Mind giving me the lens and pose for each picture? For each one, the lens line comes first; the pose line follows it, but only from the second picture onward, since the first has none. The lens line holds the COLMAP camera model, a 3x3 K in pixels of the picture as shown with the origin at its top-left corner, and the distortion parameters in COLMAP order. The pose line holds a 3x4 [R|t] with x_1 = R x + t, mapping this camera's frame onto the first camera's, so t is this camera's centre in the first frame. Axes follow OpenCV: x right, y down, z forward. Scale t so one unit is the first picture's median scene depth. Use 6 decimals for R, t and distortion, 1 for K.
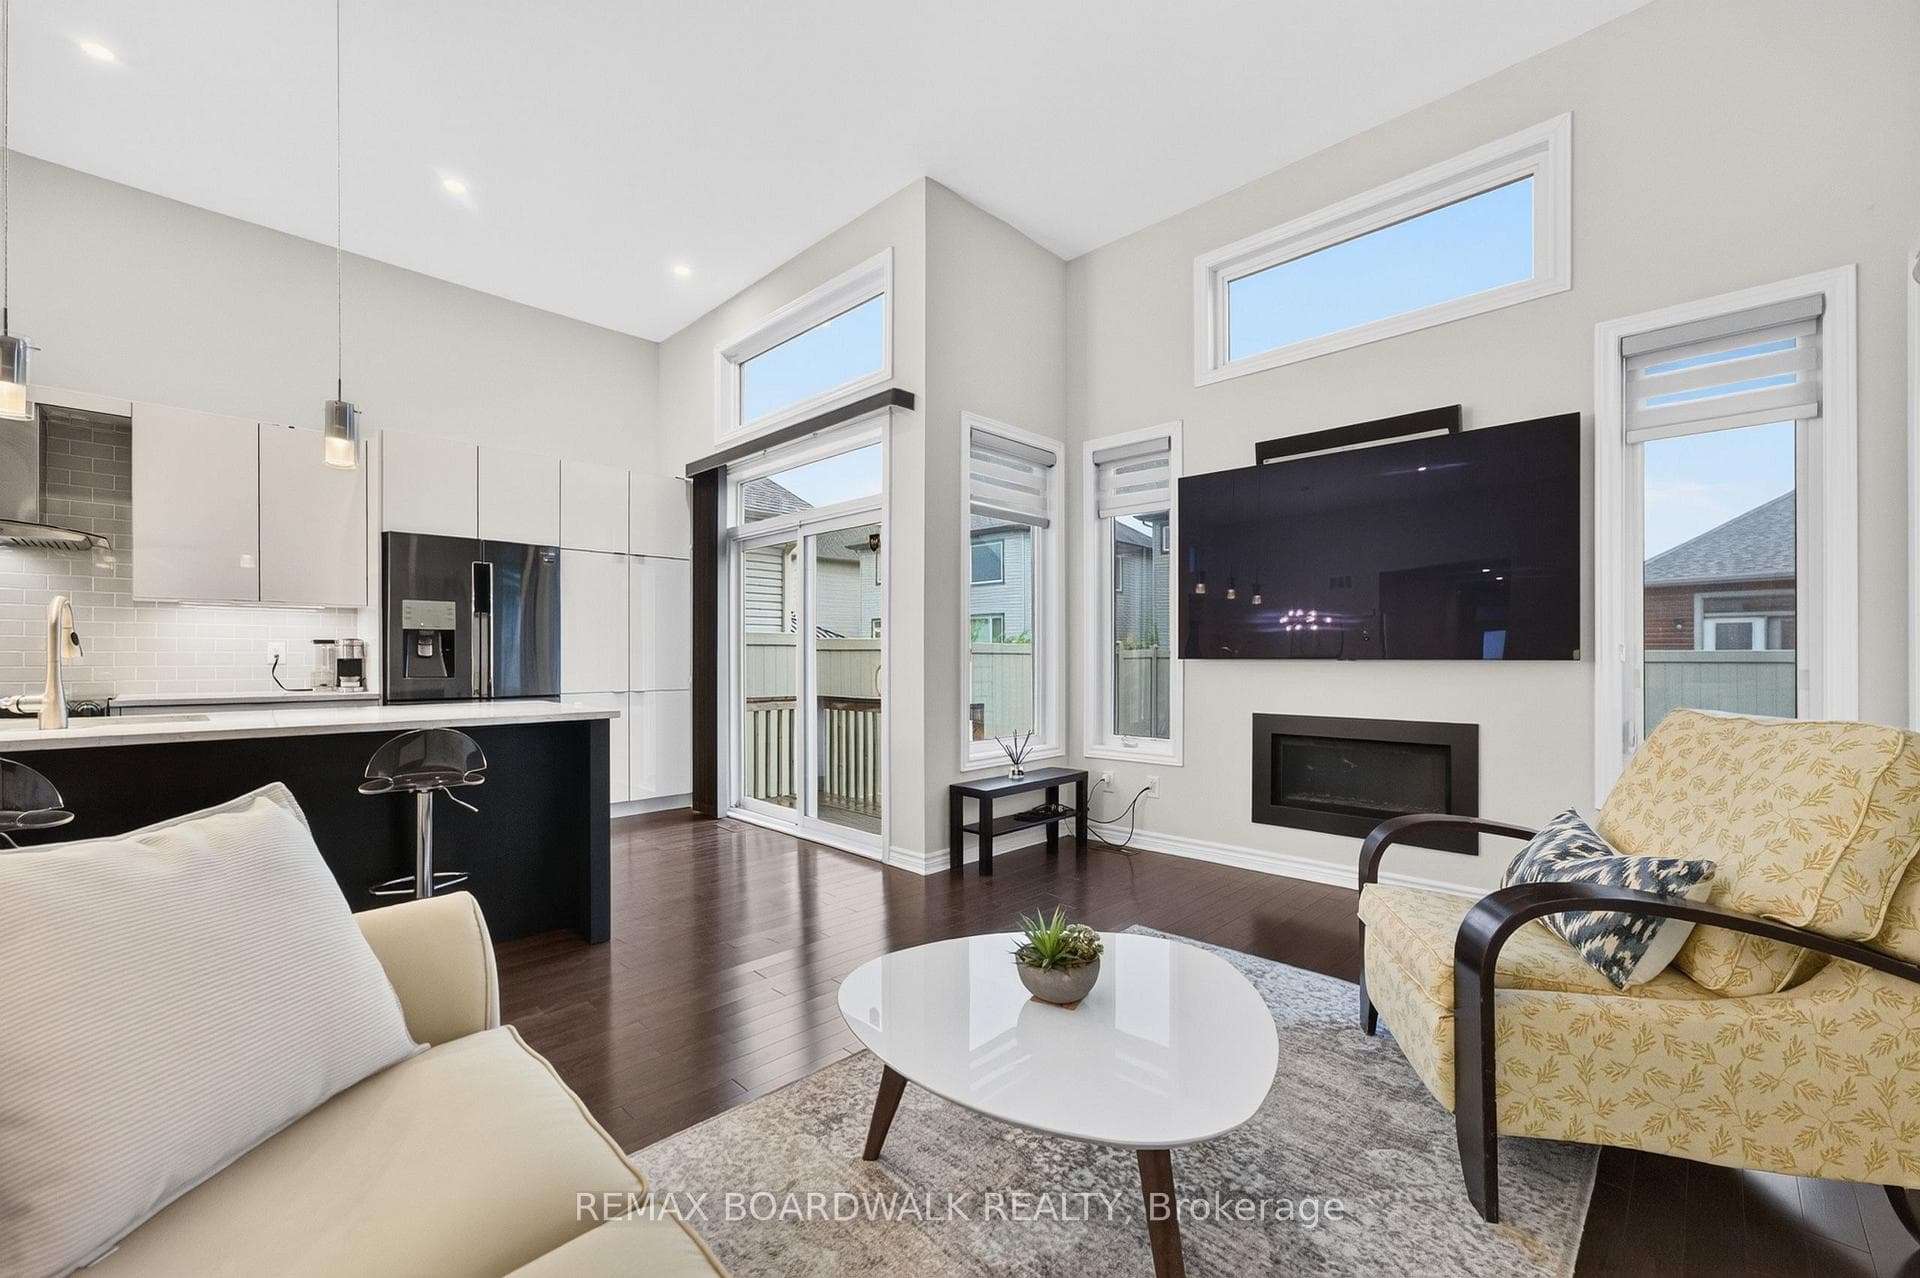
lens RADIAL K [[798.4, 0, 958.0], [0, 798.4, 651.8], [0, 0, 1]] dist [-0.001176, 0.000022]
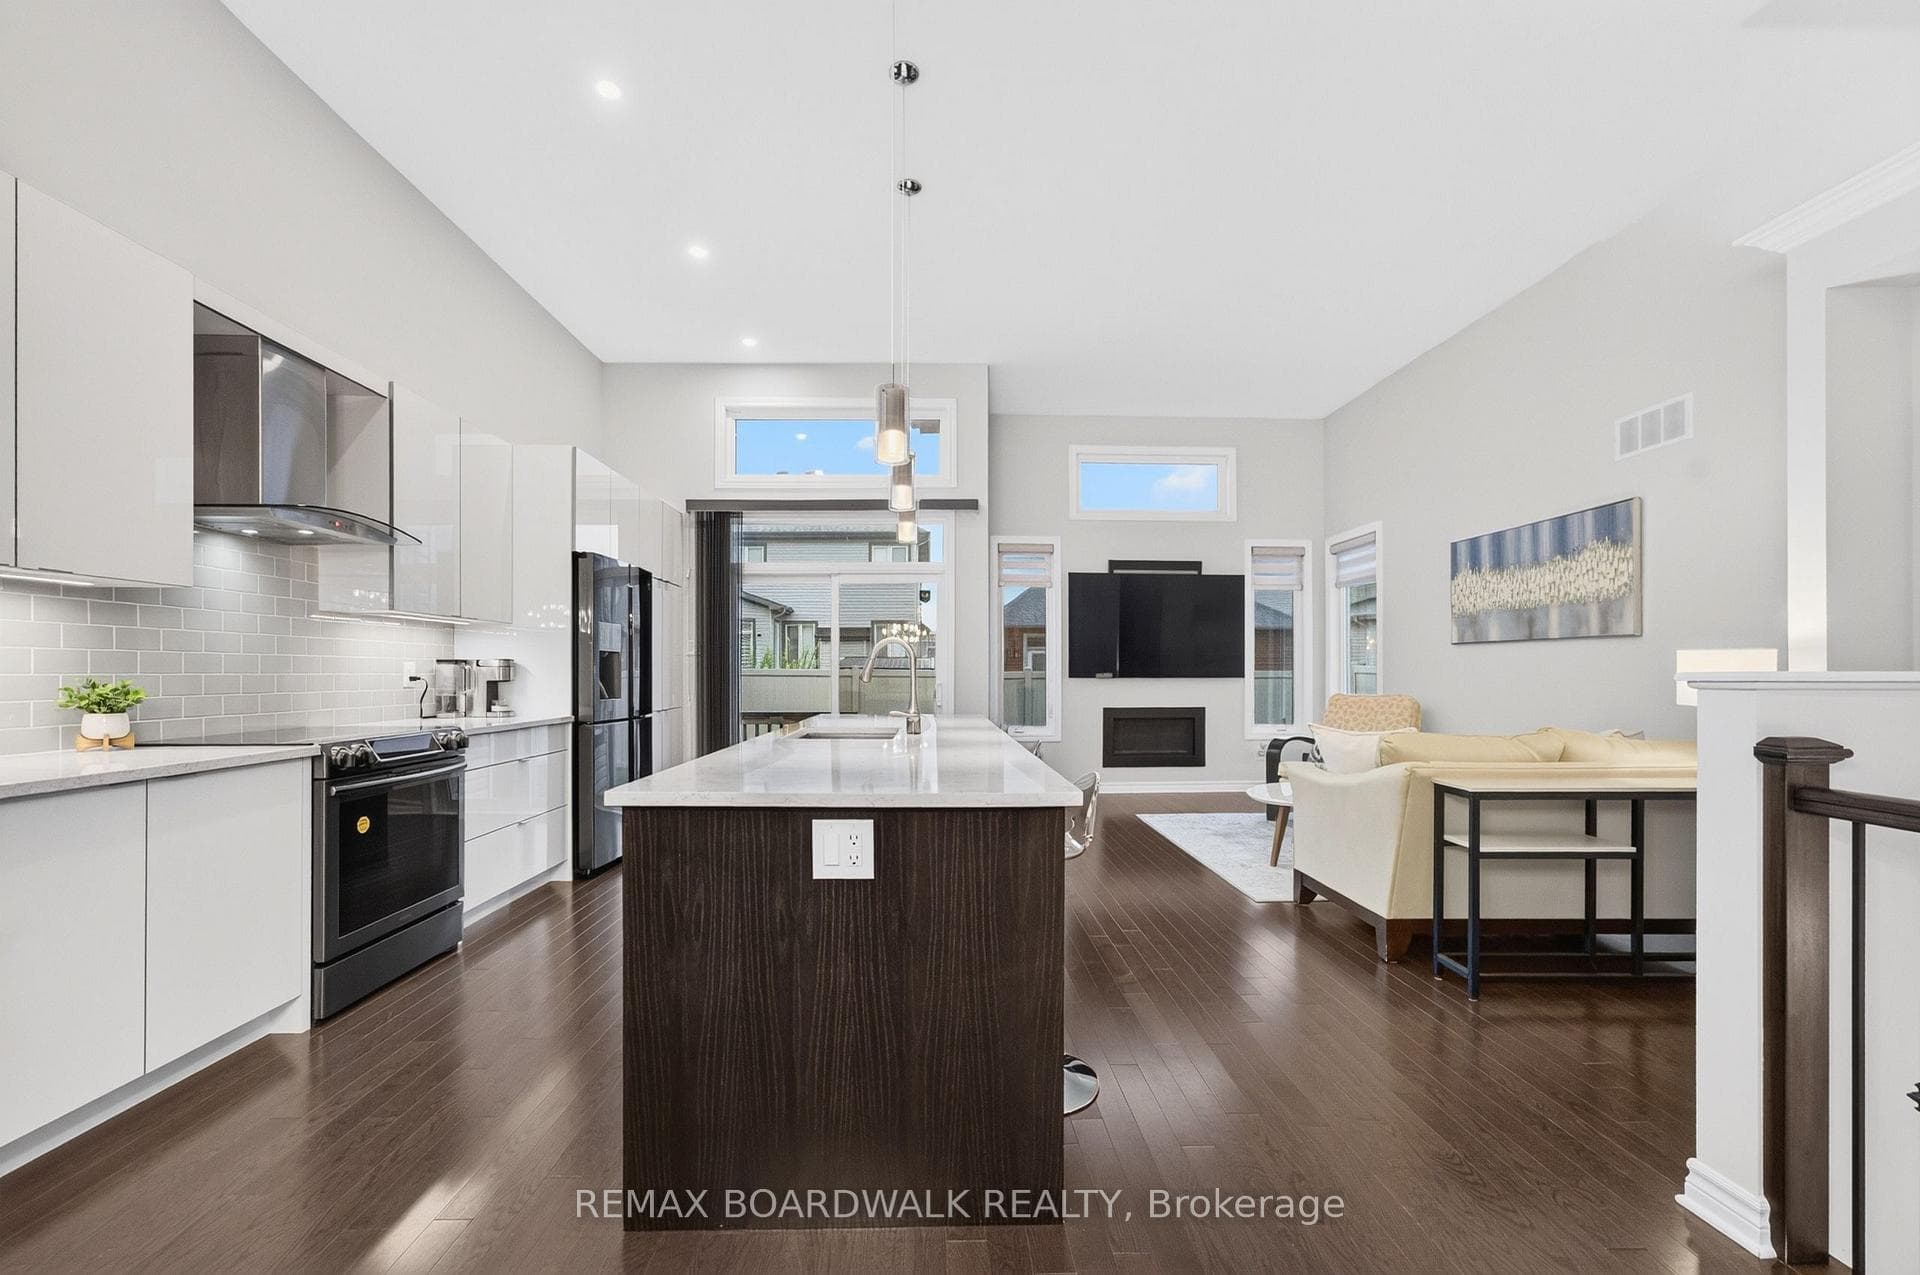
lens RADIAL K [[807.6, 0, 951.6], [0, 807.6, 684.1], [0, 0, 1]] dist [-0.000856, 0.000344]
pose [[0.679436, -0.010127, 0.733665, -1.128465], [-0.004701, 0.999824, 0.018155, -0.007403], [-0.733720, -0.015785, 0.679269, -0.003335]]
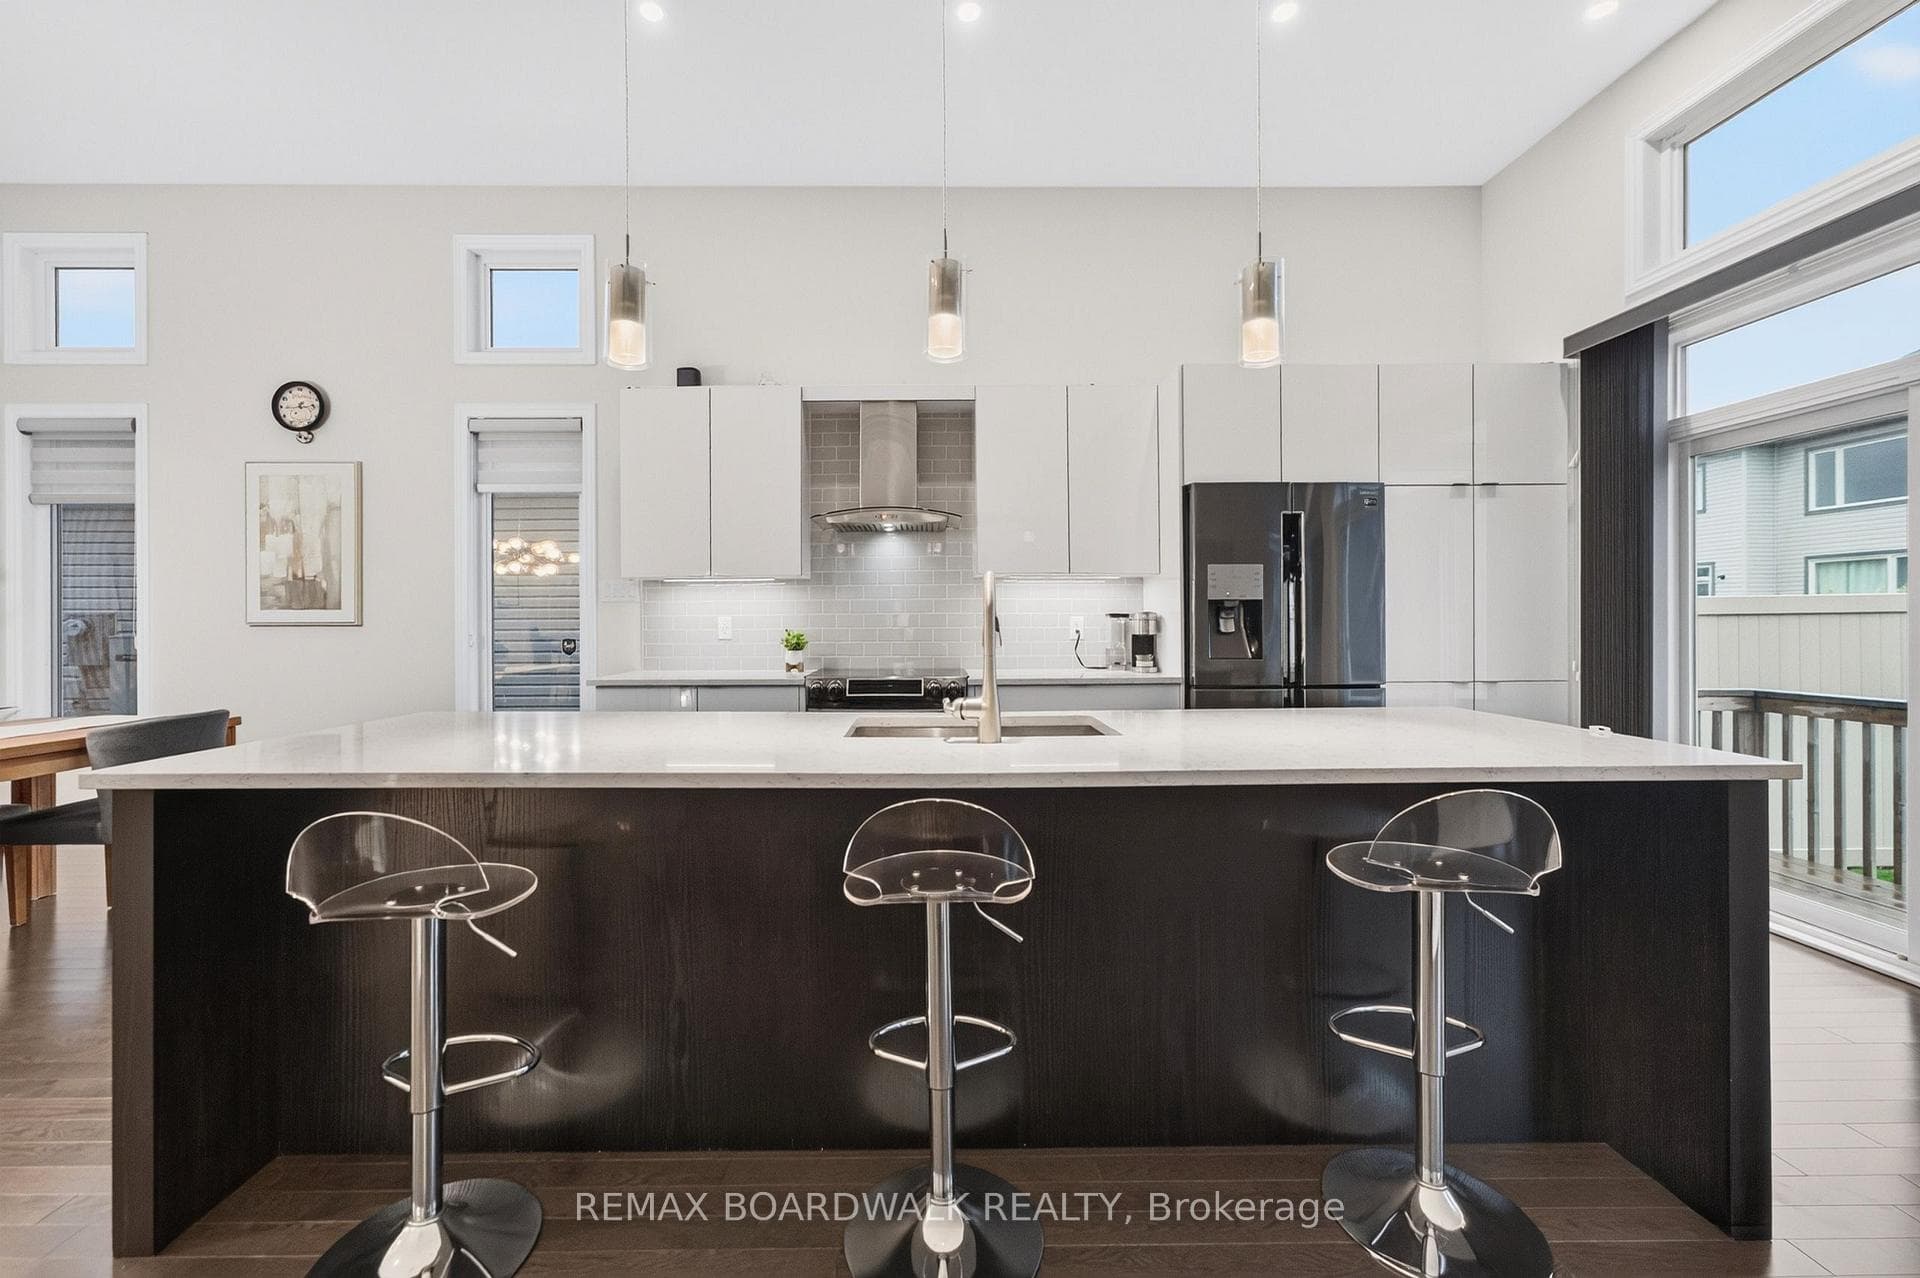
lens RADIAL K [[794.4, 0, 933.6], [0, 794.4, 617.3], [0, 0, 1]] dist [0.015859, -0.000012]
pose [[0.722587, -0.006818, -0.691247, -0.329312], [0.009575, 0.999954, 0.000146, -0.013445], [0.691214, -0.006724, 0.722619, 0.207805]]
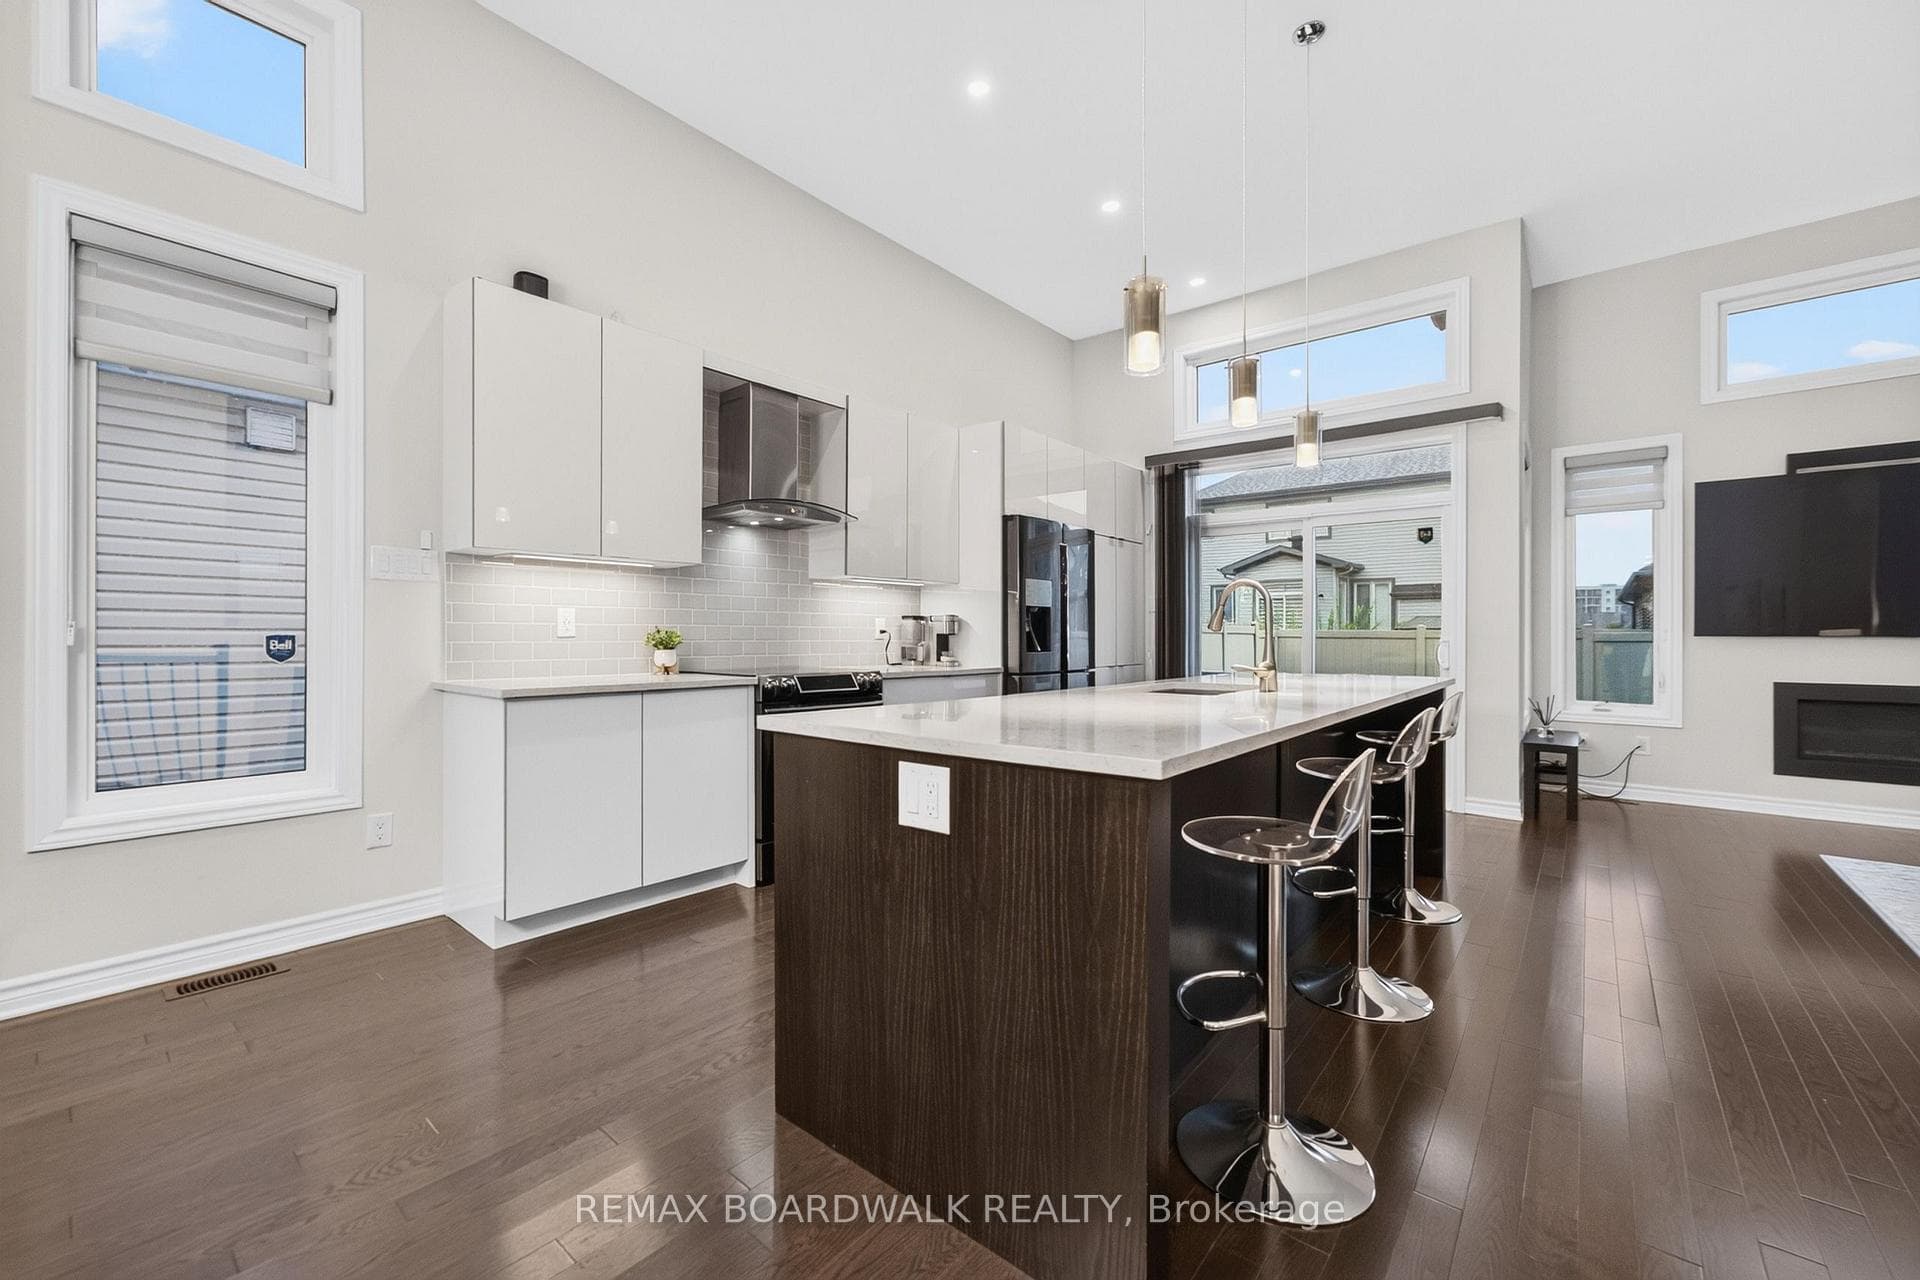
lens RADIAL K [[784.5, 0, 927.7], [0, 784.5, 636.3], [0, 0, 1]] dist [0.008403, -0.000166]
pose [[0.994868, 0.002495, 0.101147, -0.927741], [-0.003090, 0.999979, 0.005731, 0.005590], [-0.101131, -0.006014, 0.994855, -0.044419]]
